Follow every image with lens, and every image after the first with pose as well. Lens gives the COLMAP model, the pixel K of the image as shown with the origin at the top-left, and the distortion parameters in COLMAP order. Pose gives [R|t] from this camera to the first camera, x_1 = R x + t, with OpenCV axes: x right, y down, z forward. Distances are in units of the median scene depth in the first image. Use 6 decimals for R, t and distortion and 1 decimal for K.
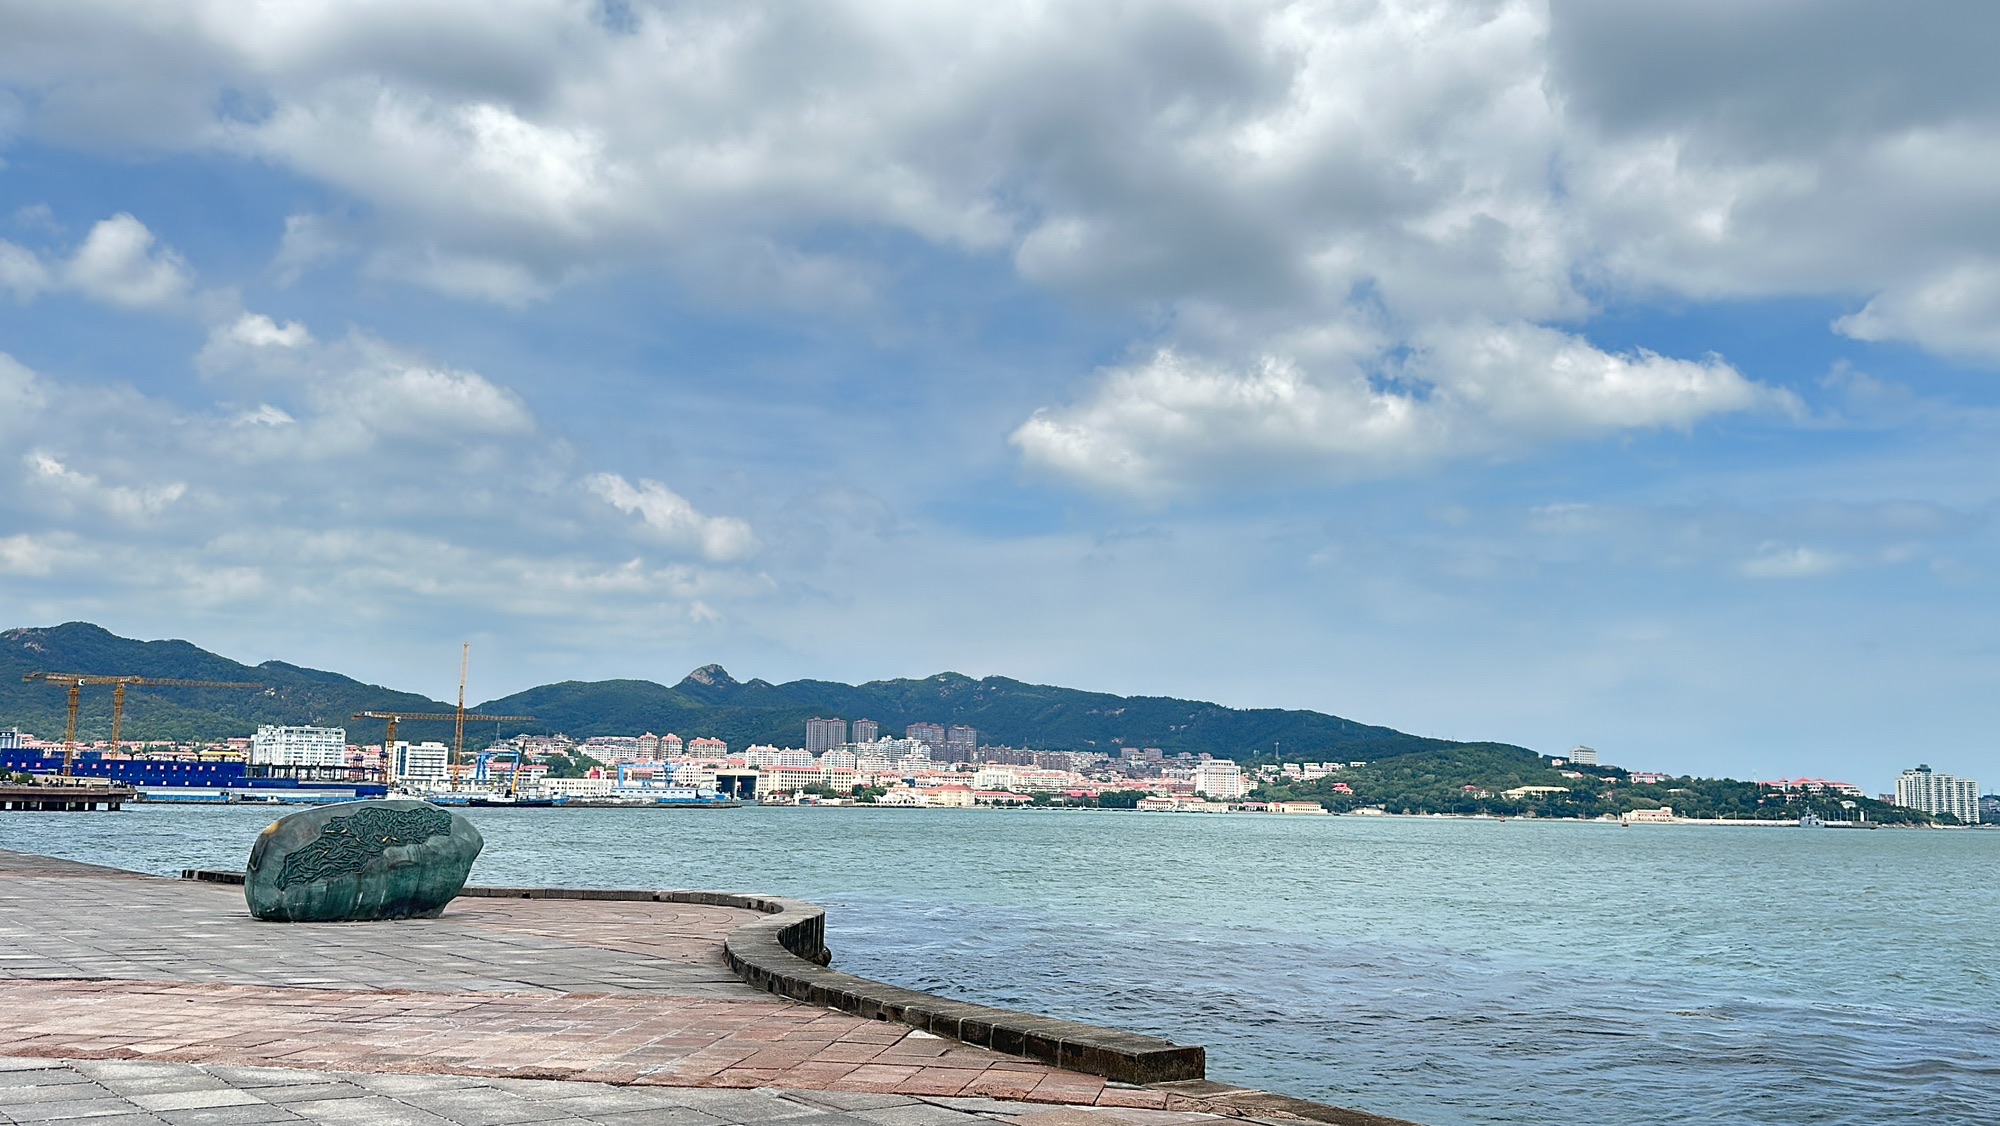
lens RADIAL K [[1798.9, 0, 1000.0], [0, 1798.9, 563.0], [0, 0, 1]] dist [0.179607, -0.384971]
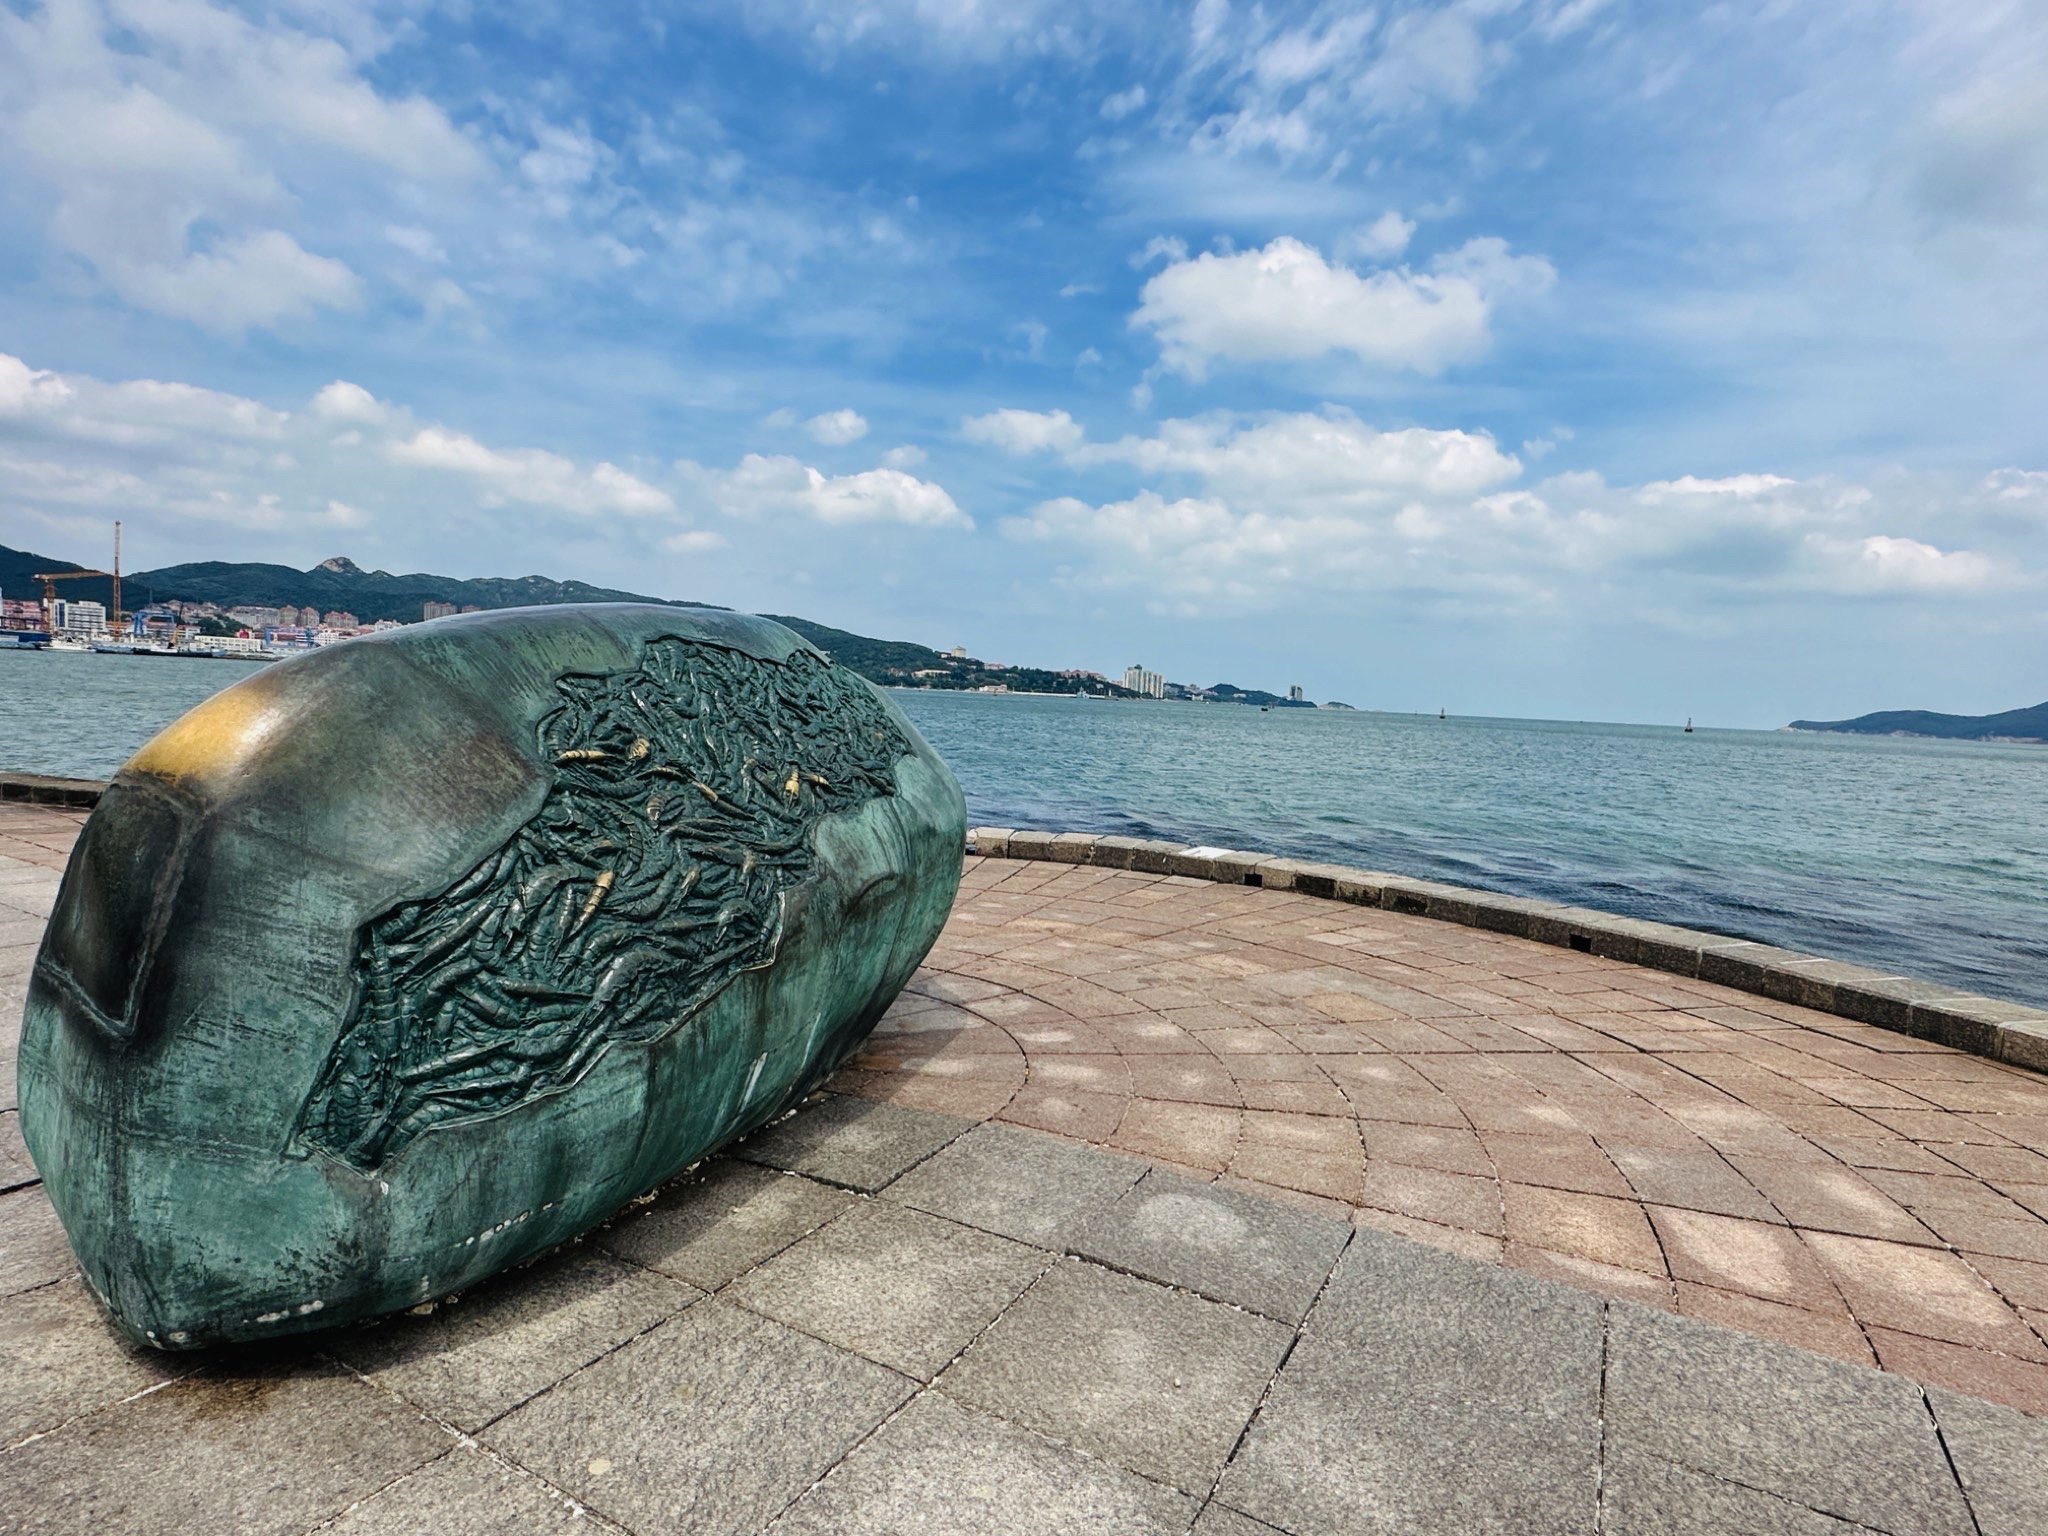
lens RADIAL K [[1119.8, 0, 1024.0], [0, 1119.8, 768.0], [0, 0, 1]] dist [0.000829, -0.000593]
pose [[0.921706, 0.003009, 0.387877, -0.019238], [-0.084898, 0.977289, 0.194159, 0.006448], [-0.378484, -0.211887, 0.901029, 0.046207]]
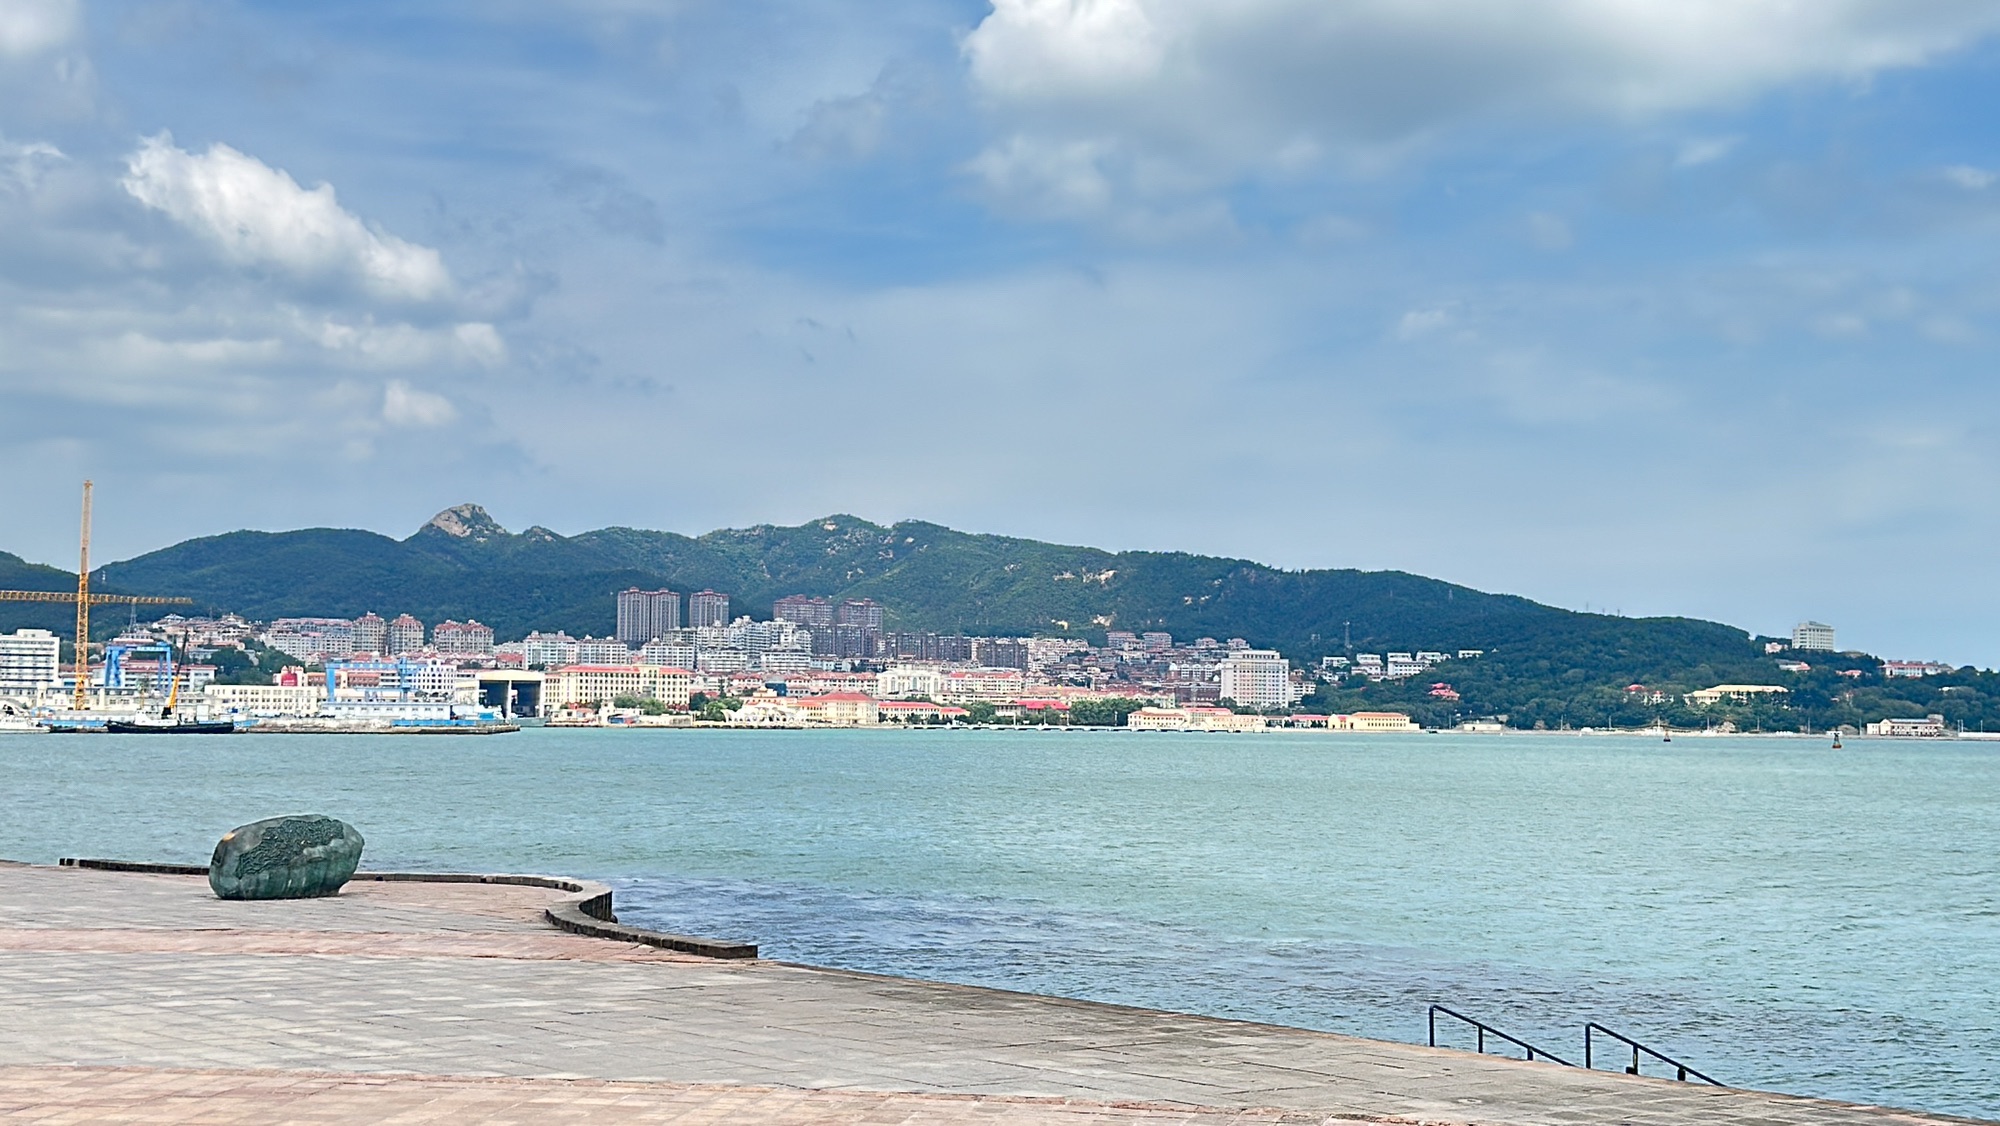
lens RADIAL K [[3000.7, 0, 1000.0], [0, 3000.7, 563.0], [0, 0, 1]] dist [0.135359, -0.026778]
pose [[0.999791, -0.006380, 0.019443, 0.008792], [0.004716, 0.996418, 0.084430, -0.014061], [-0.019912, -0.084321, 0.996240, -0.071889]]
